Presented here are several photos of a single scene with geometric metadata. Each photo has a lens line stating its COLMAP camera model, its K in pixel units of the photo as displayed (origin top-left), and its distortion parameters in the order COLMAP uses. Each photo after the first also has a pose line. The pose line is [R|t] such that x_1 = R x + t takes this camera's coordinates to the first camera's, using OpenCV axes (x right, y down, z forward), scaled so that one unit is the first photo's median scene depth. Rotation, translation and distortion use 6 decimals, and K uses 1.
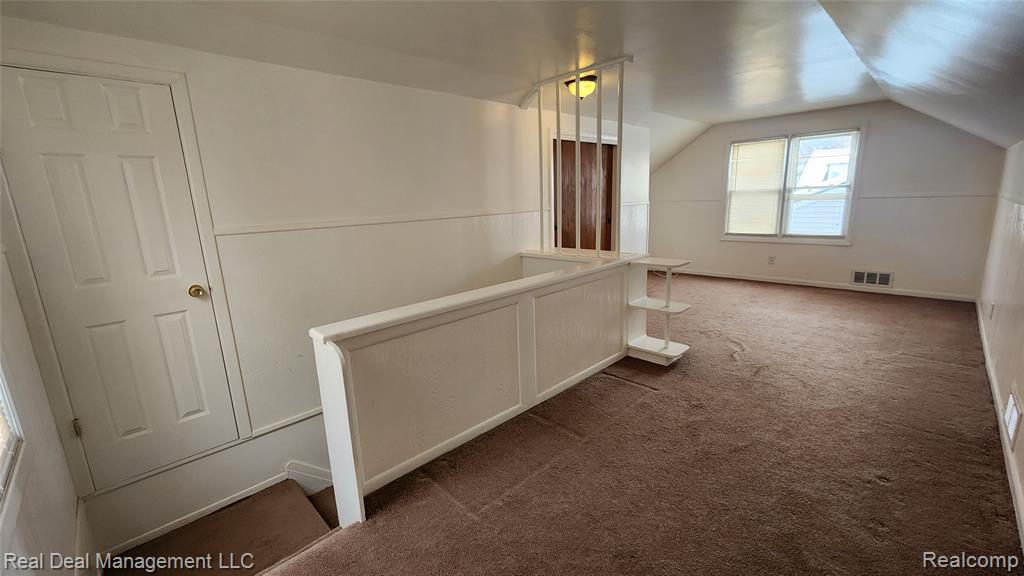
lens RADIAL K [[419.7, 0, 514.7], [0, 419.7, 288.6], [0, 0, 1]] dist [-0.001524, -0.000086]
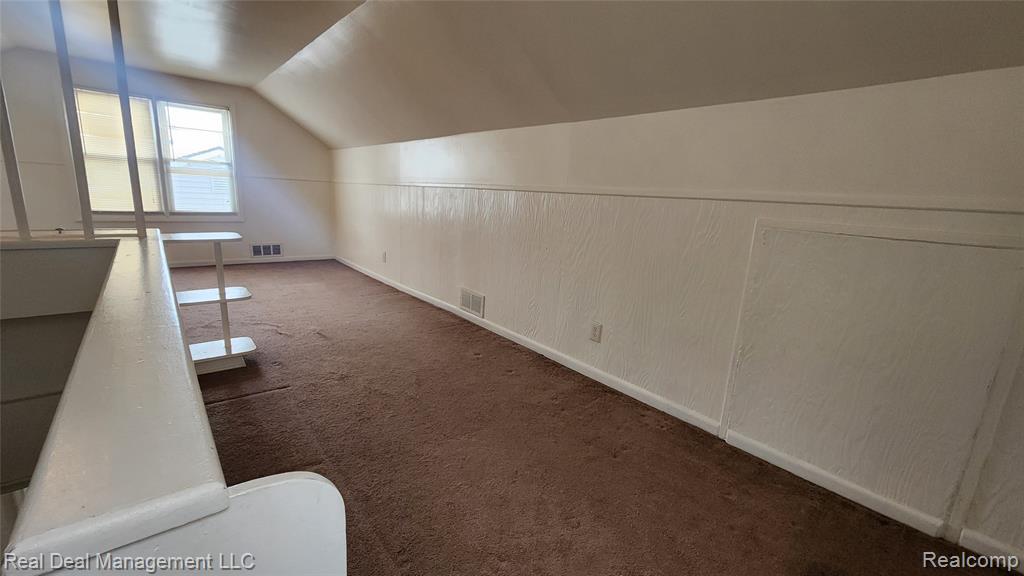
lens RADIAL K [[419.7, 0, 514.7], [0, 419.7, 288.6], [0, 0, 1]] dist [-0.001524, -0.000086]
pose [[0.071021, -0.175447, 0.981924, -0.234406], [0.150791, 0.974985, 0.163300, -0.007814], [-0.986011, 0.136468, 0.095700, 0.261778]]
